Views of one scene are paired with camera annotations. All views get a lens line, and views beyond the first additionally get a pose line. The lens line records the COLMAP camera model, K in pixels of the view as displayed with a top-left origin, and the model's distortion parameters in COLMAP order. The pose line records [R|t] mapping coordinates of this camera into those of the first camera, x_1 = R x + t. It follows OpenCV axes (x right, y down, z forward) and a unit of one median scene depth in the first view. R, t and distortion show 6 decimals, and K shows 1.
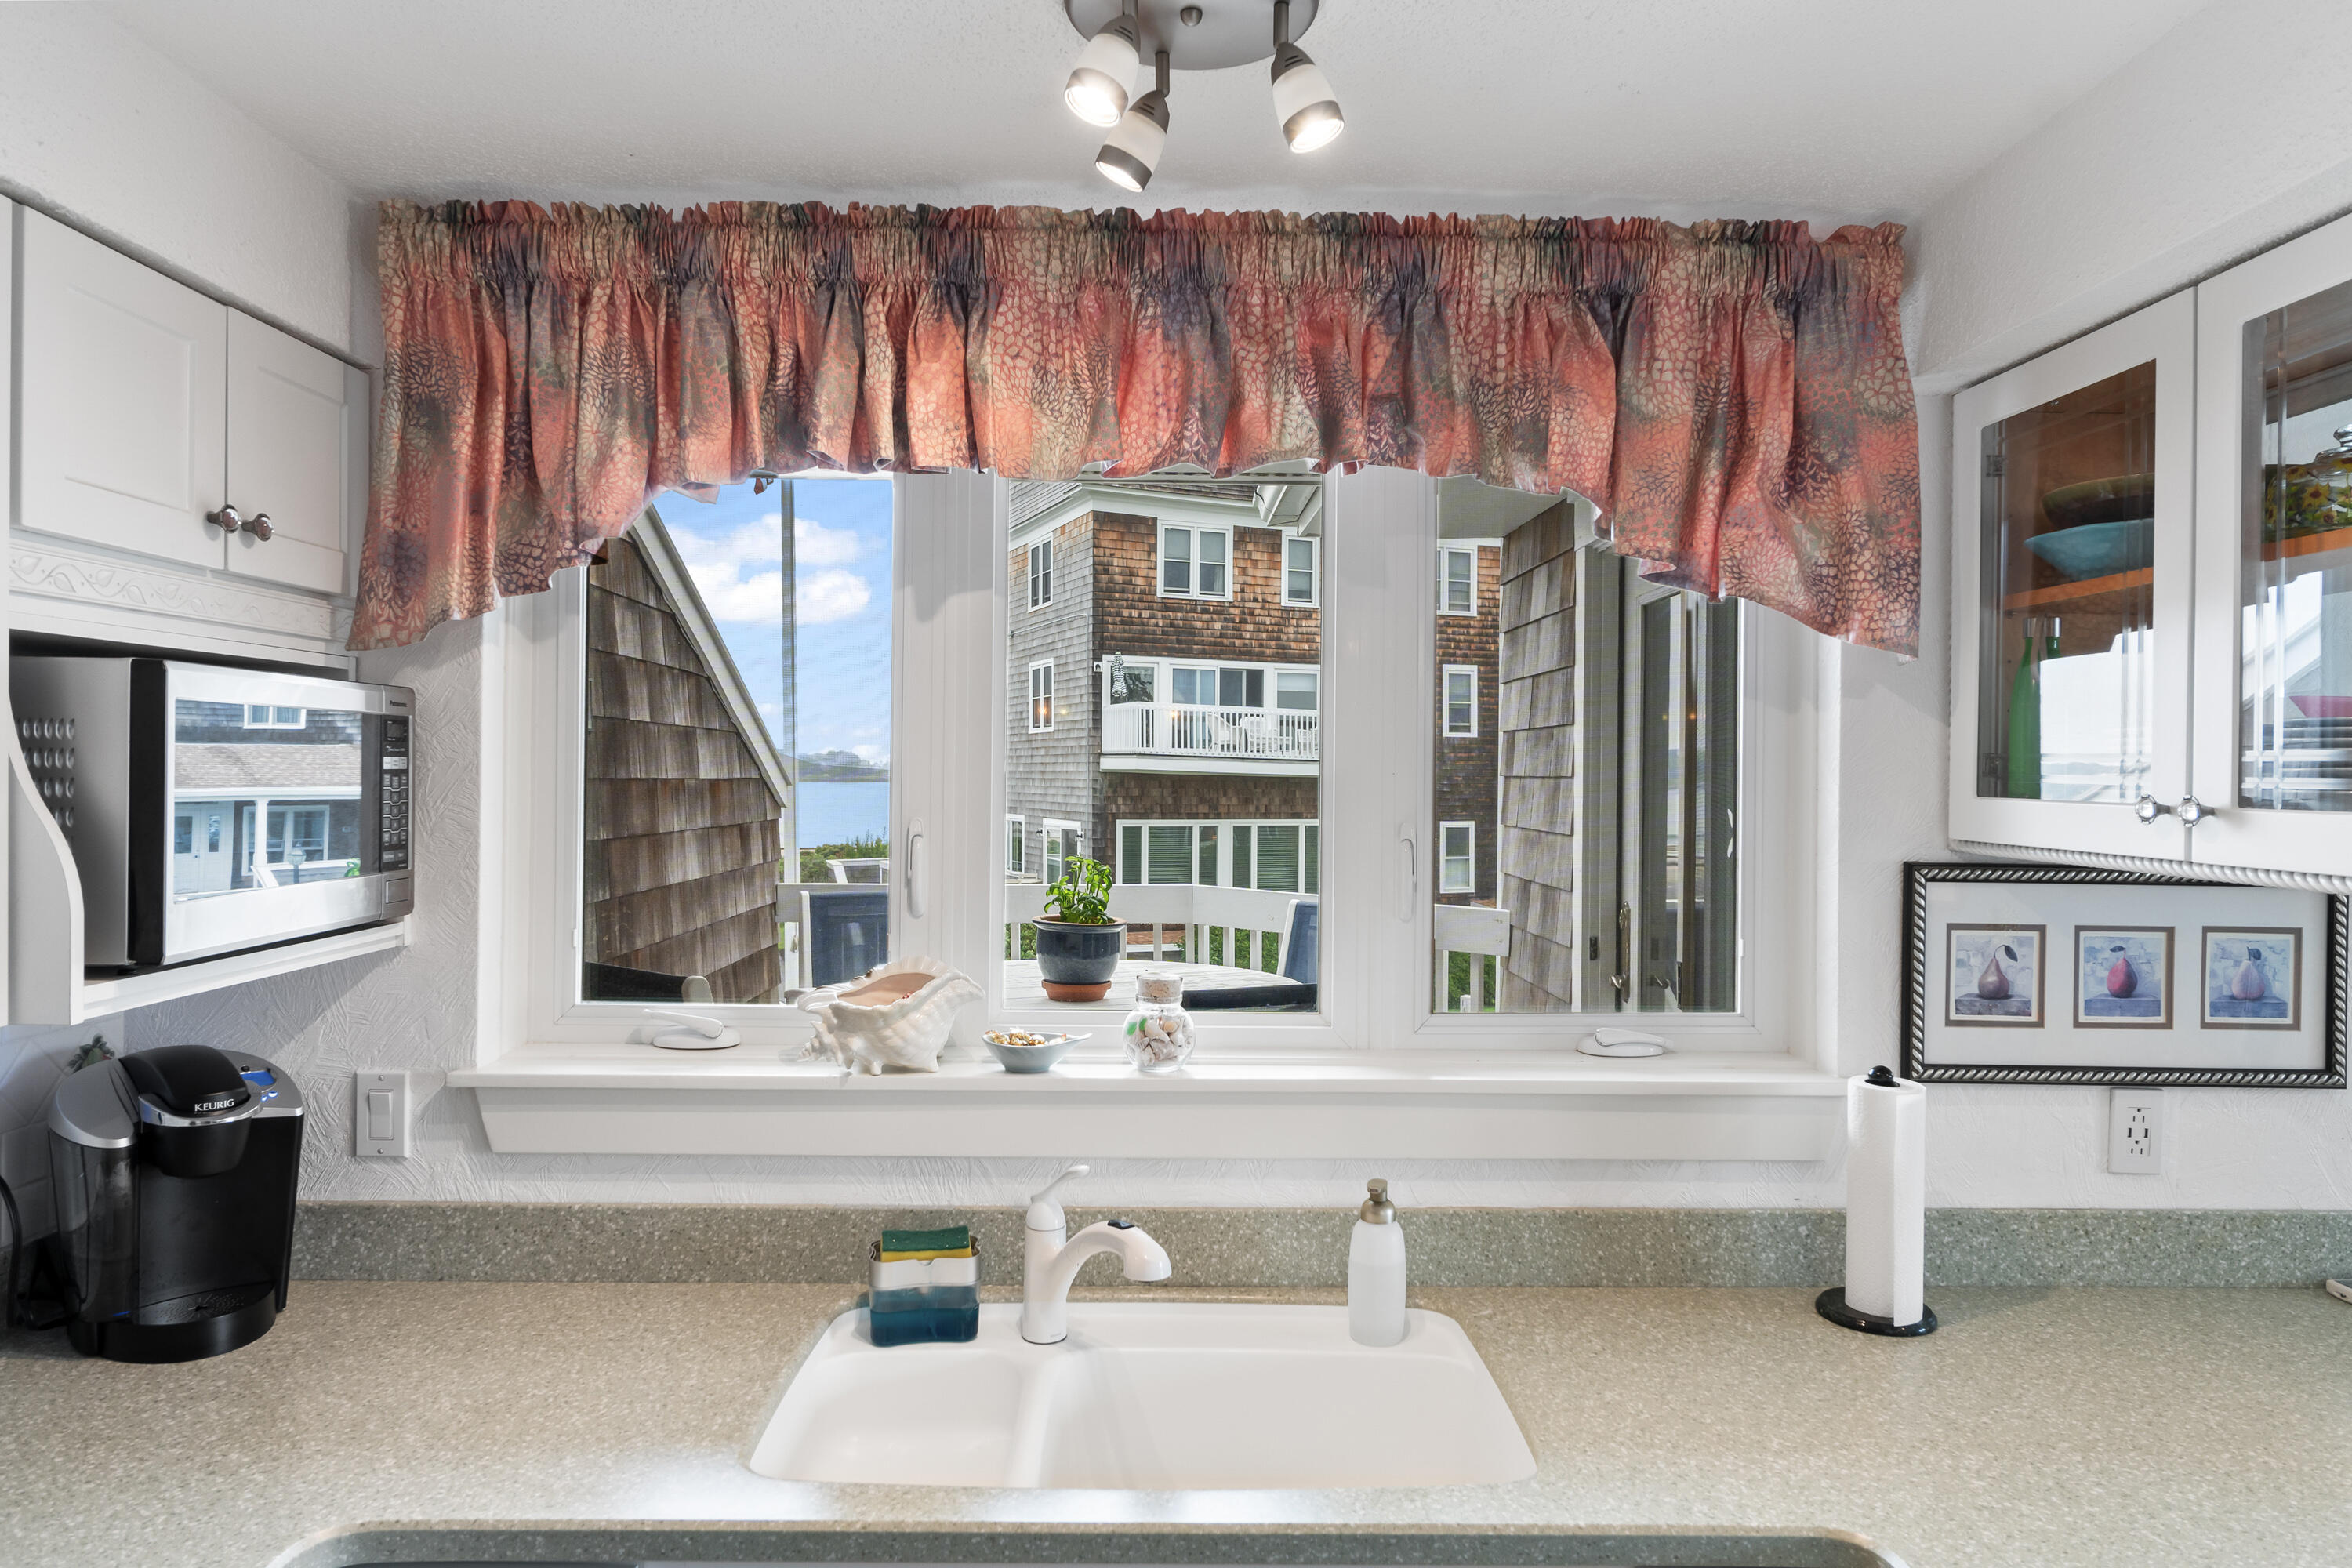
lens RADIAL K [[1471.6, 0, 1171.9], [0, 1471.6, 772.7], [0, 0, 1]] dist [-0.002144, -0.001599]
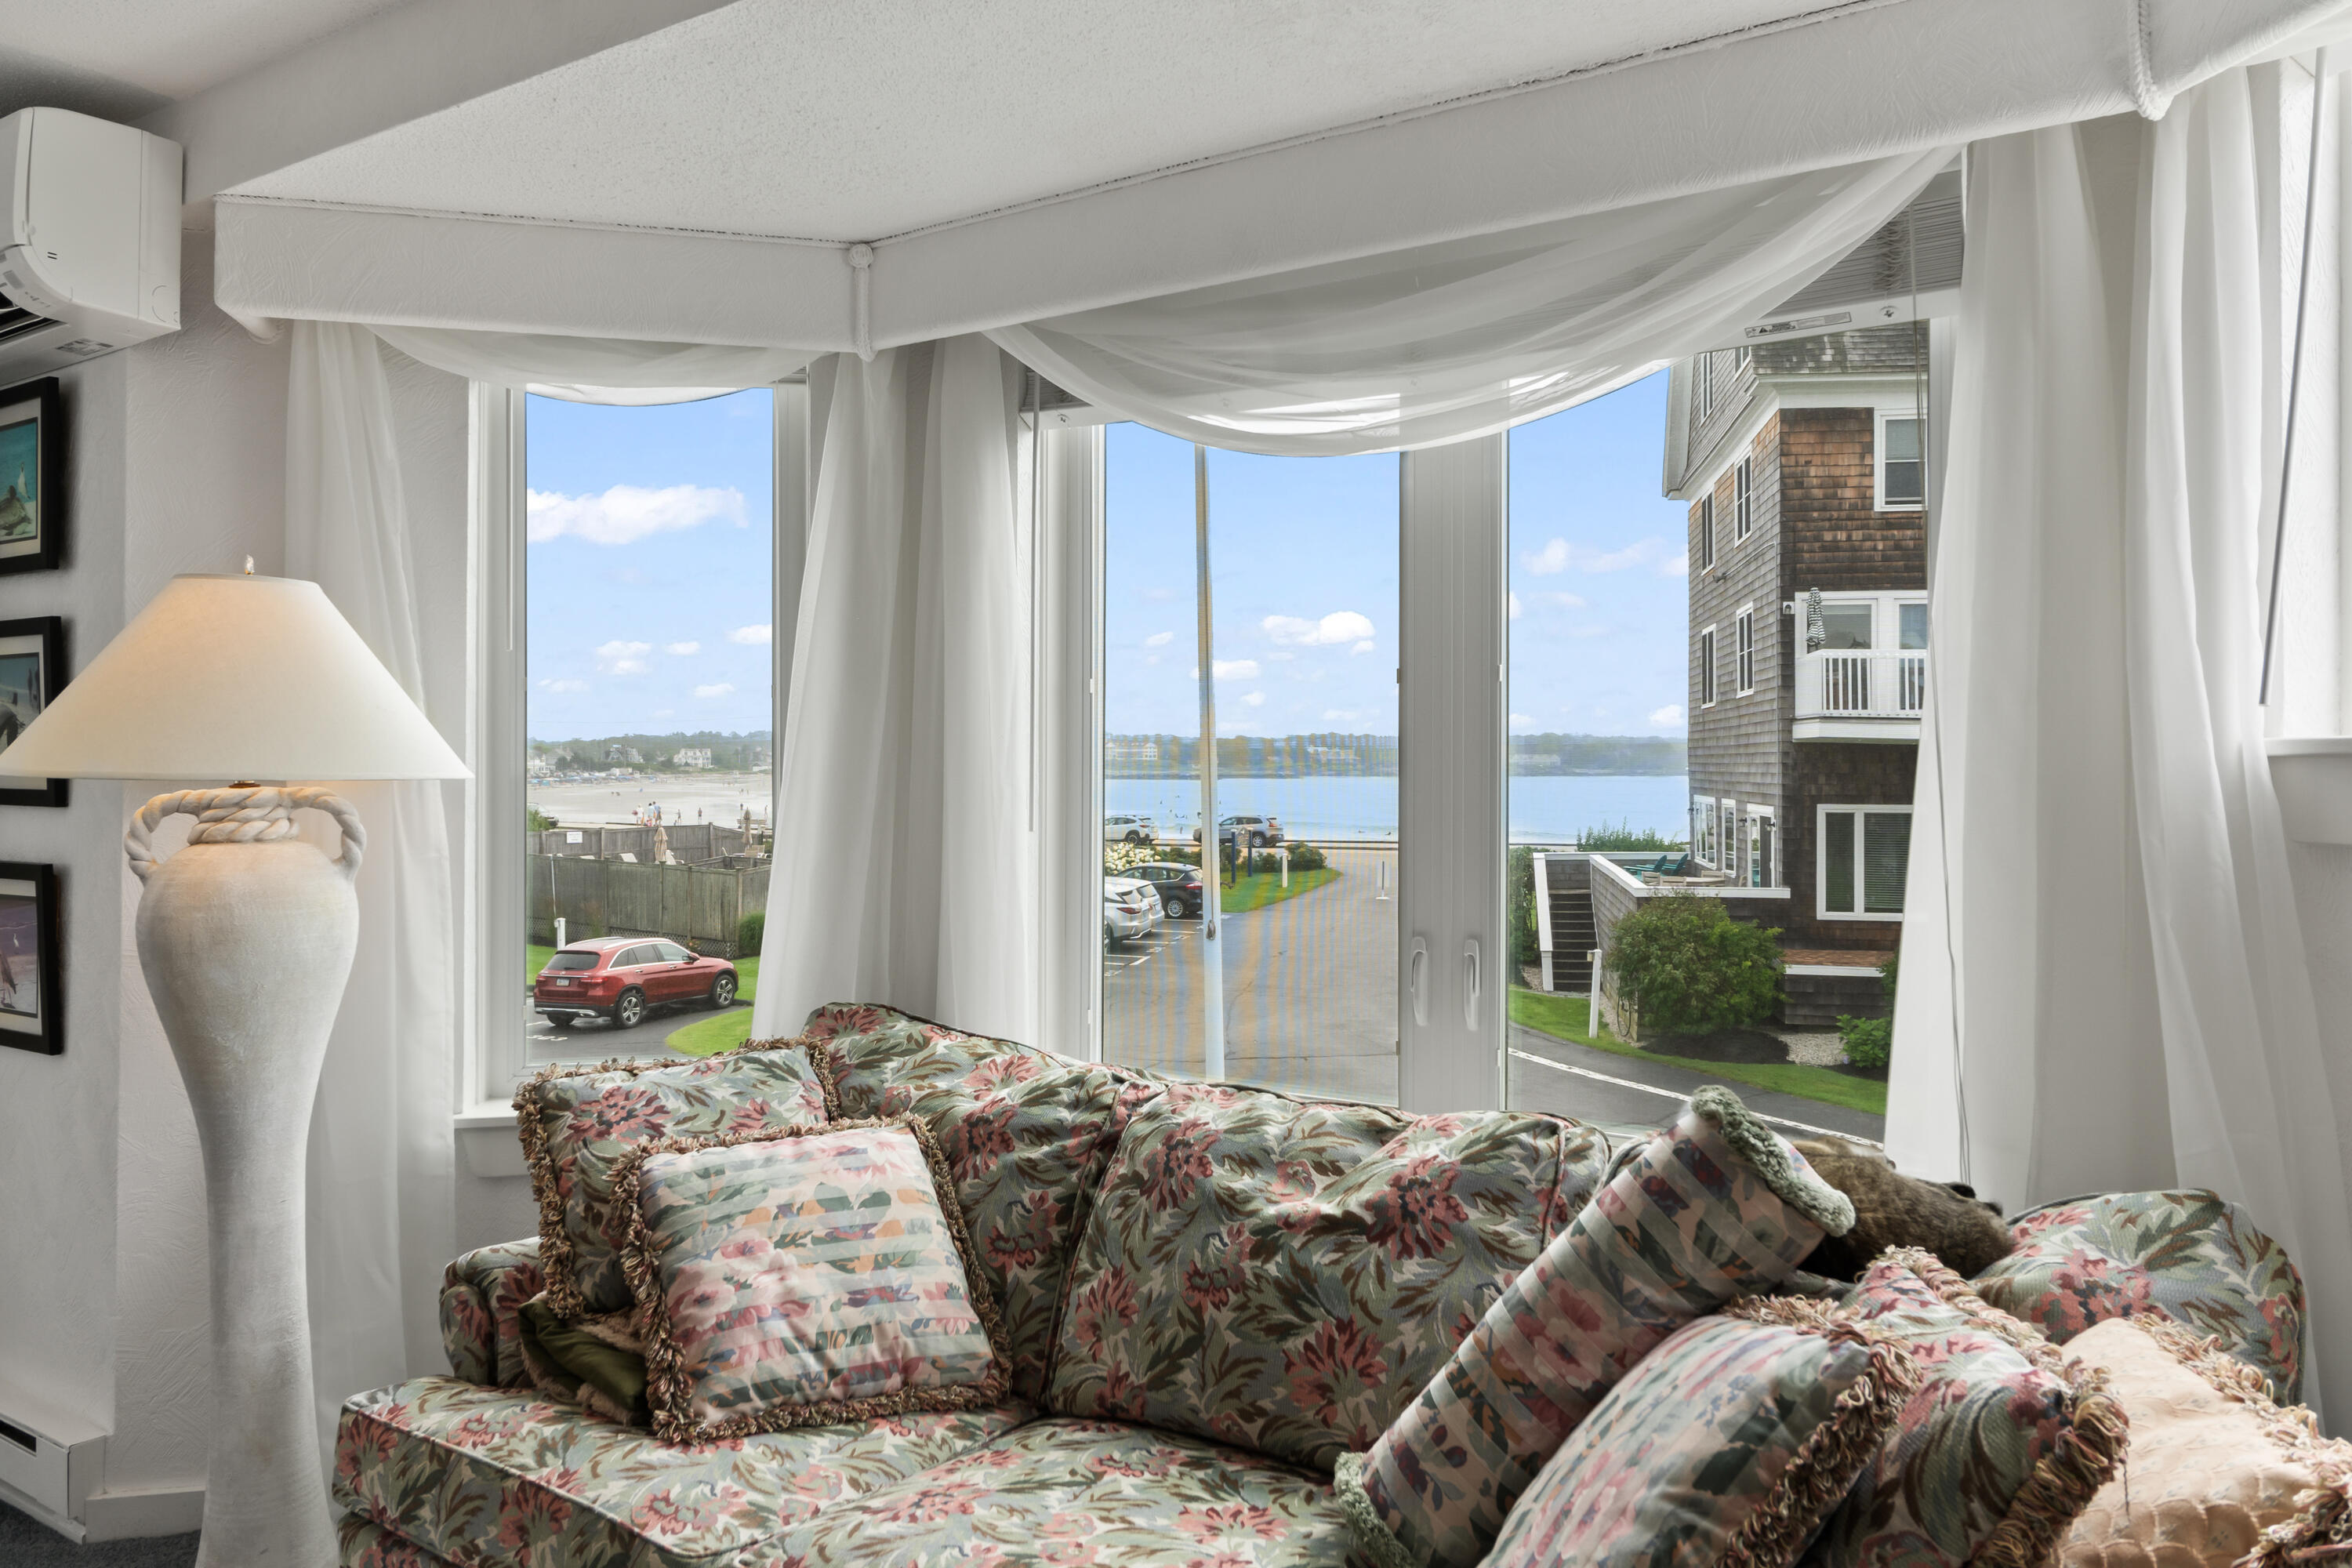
lens RADIAL K [[1630.3, 0, 1173.1], [0, 1630.3, 769.3], [0, 0, 1]] dist [-0.001261, 0.001219]
pose [[0.833332, -0.008231, -0.552711, 2.562771], [0.008969, 0.999959, -0.001369, 0.196236], [0.552700, -0.003816, 0.833372, 1.611087]]
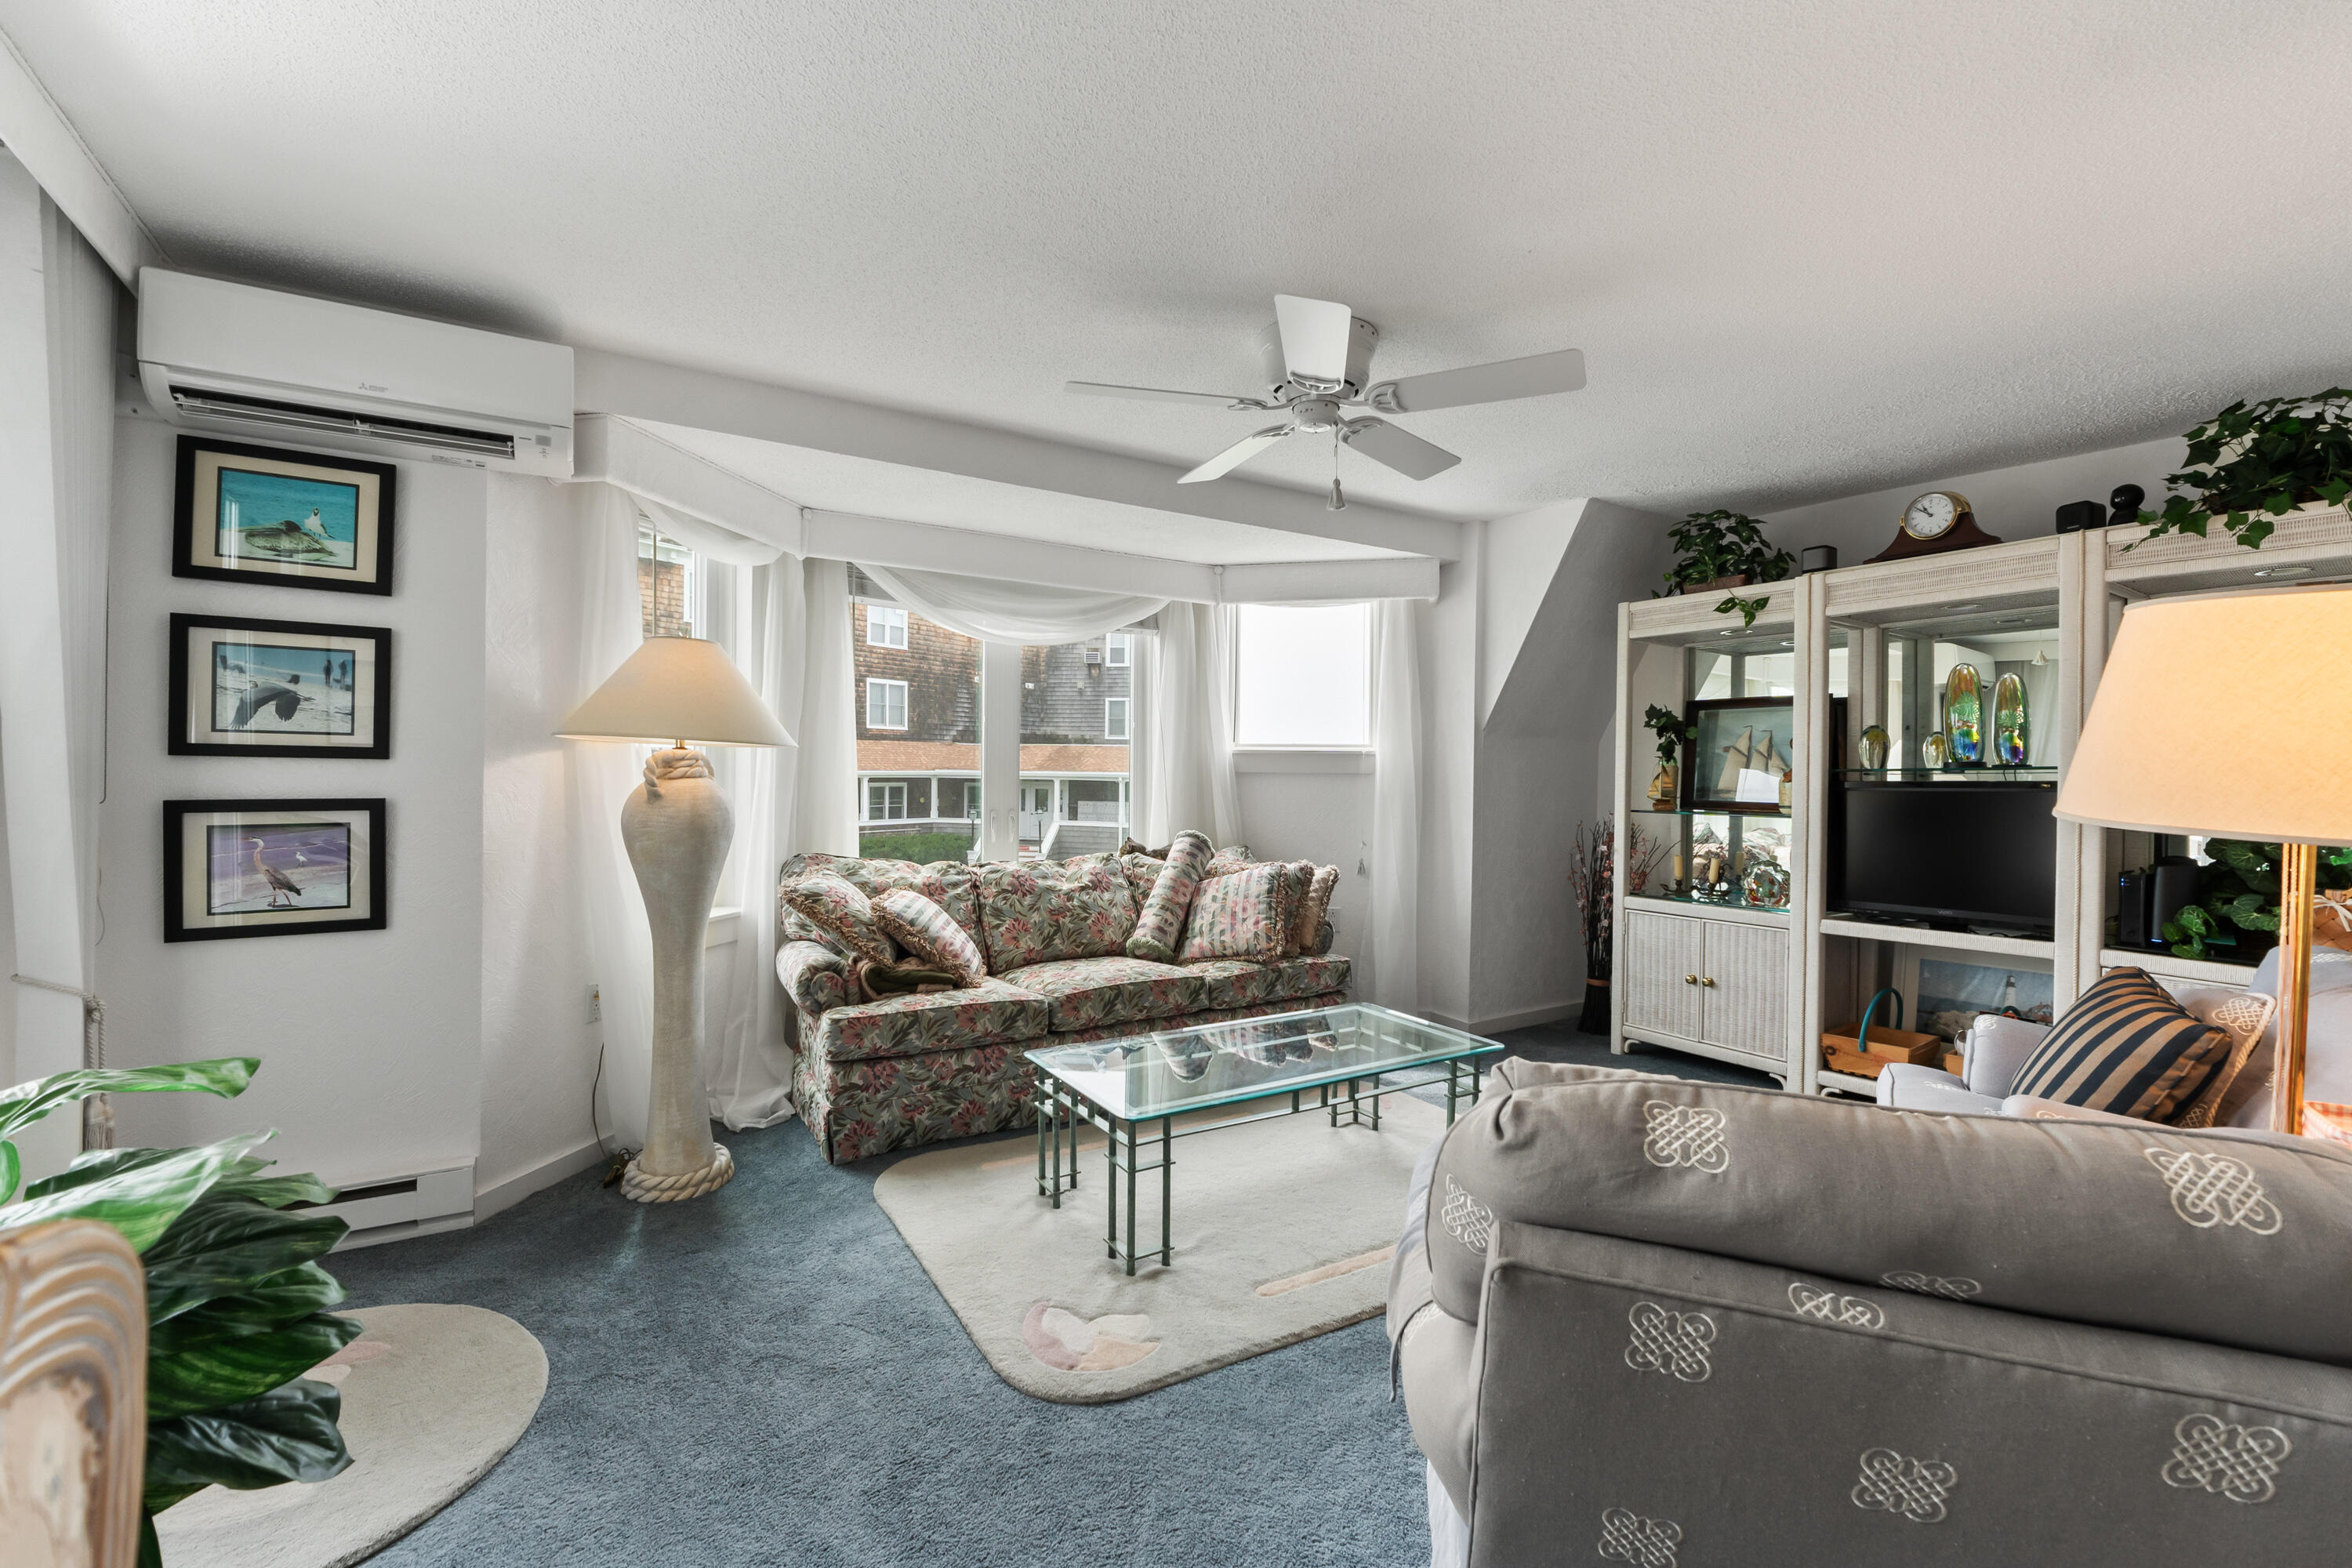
lens RADIAL K [[1001.1, 0, 1173.2], [0, 1001.1, 773.3], [0, 0, 1]] dist [-0.007243, 0.000085]
pose [[0.847429, -0.001070, 0.530907, 1.125860], [-0.005640, 0.999923, 0.011018, 0.216639], [-0.530878, -0.012331, 0.847358, 0.644357]]
